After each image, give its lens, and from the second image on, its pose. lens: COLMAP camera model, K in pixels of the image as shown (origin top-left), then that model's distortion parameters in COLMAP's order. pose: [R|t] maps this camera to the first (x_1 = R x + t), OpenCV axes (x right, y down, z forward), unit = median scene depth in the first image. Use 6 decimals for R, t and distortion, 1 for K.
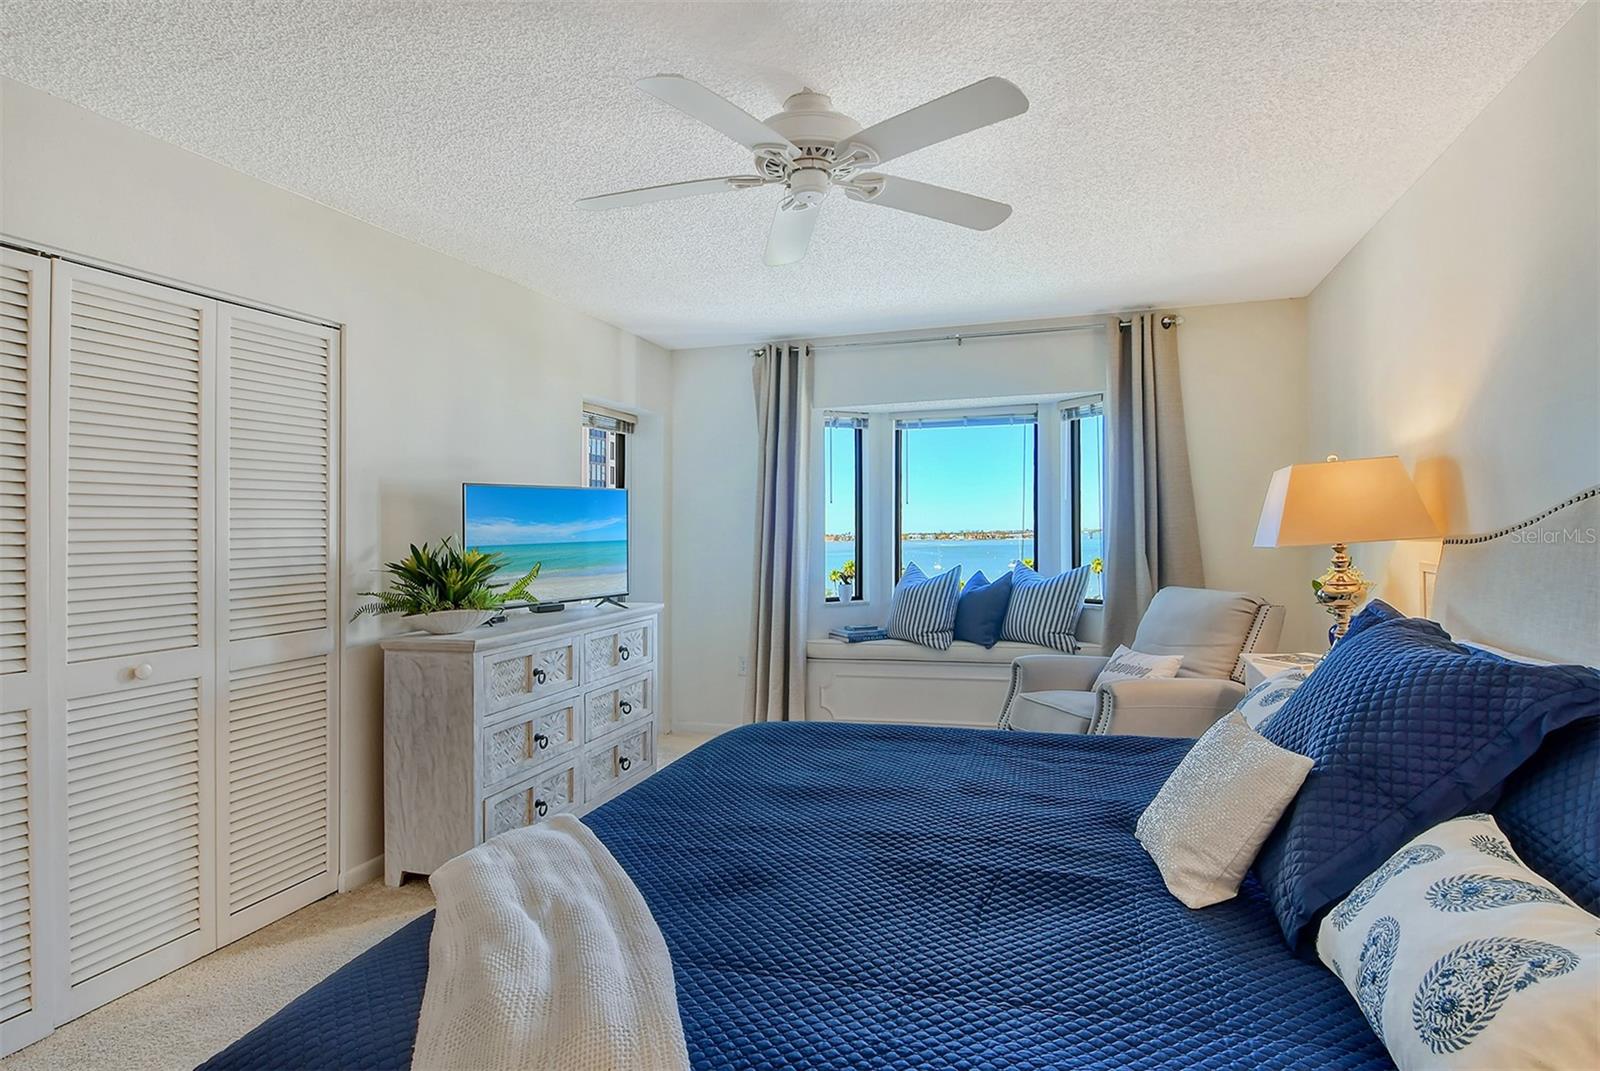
lens RADIAL K [[852.5, 0, 834.2], [0, 852.5, 525.8], [0, 0, 1]] dist [0.019876, -0.017833]
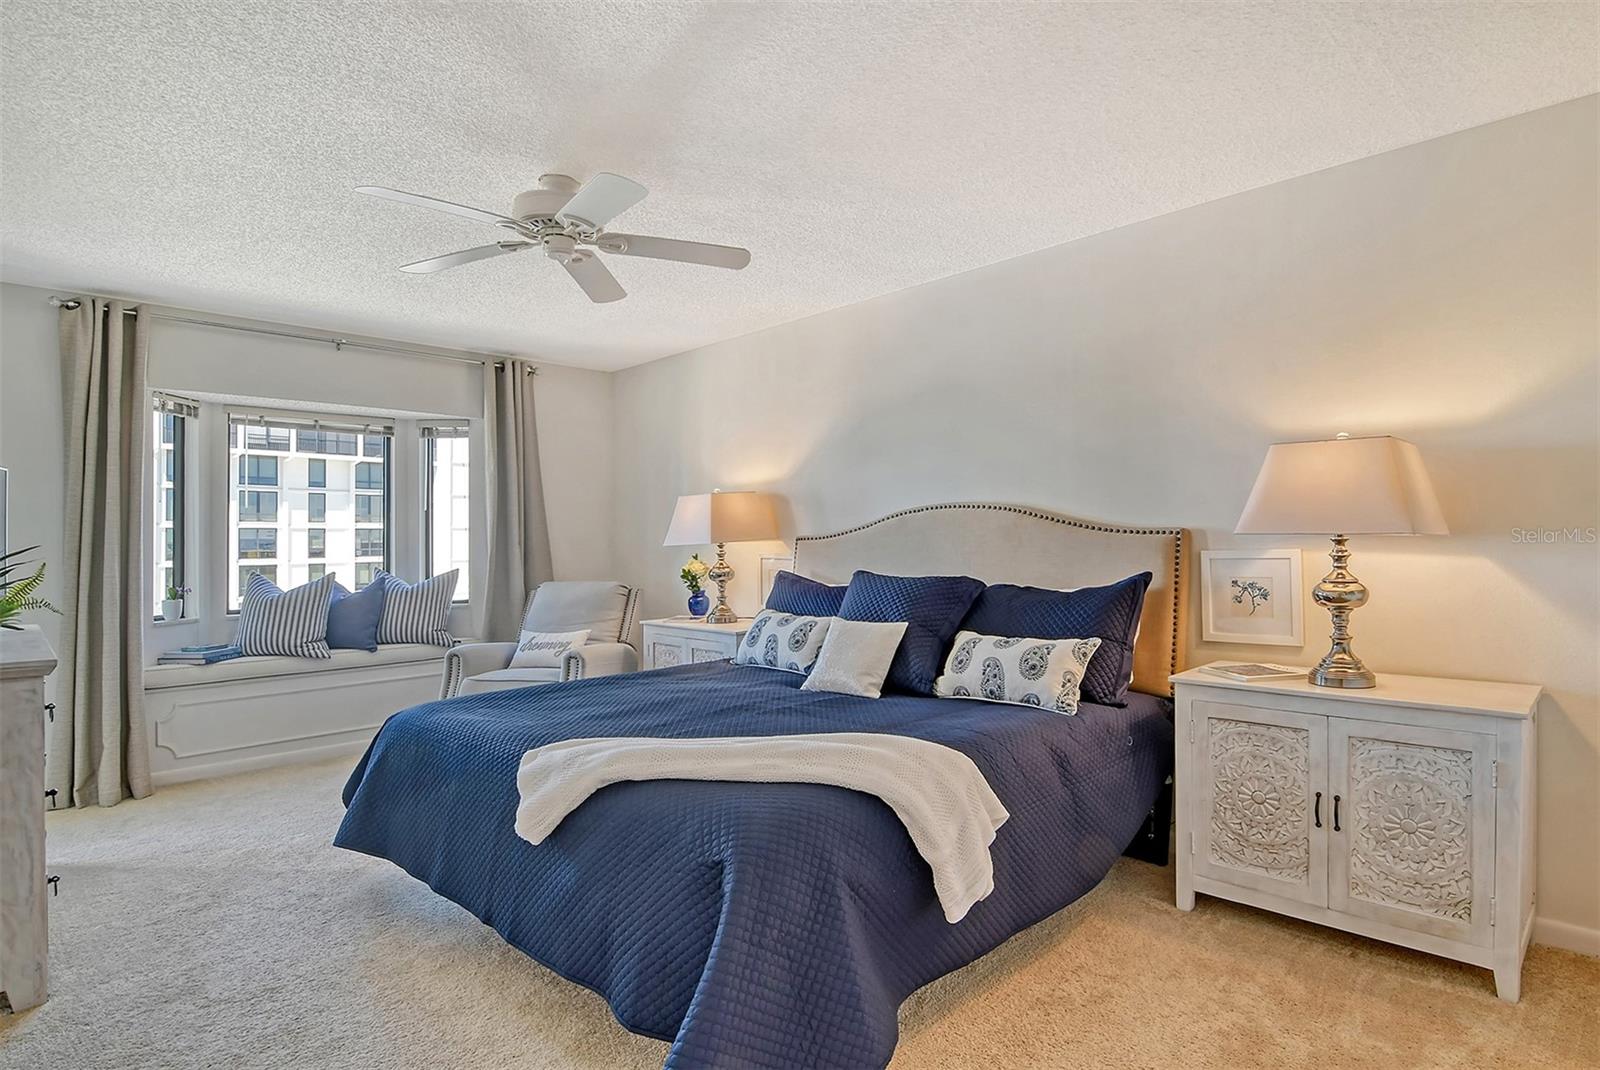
lens RADIAL K [[852.5, 0, 800.4], [0, 852.5, 534.5], [0, 0, 1]] dist [0.019876, -0.017833]
pose [[0.492139, 0.019587, 0.870296, -0.445989], [0.001213, 0.999730, -0.023186, 0.026265], [-0.870516, 0.012466, 0.491982, 0.044066]]
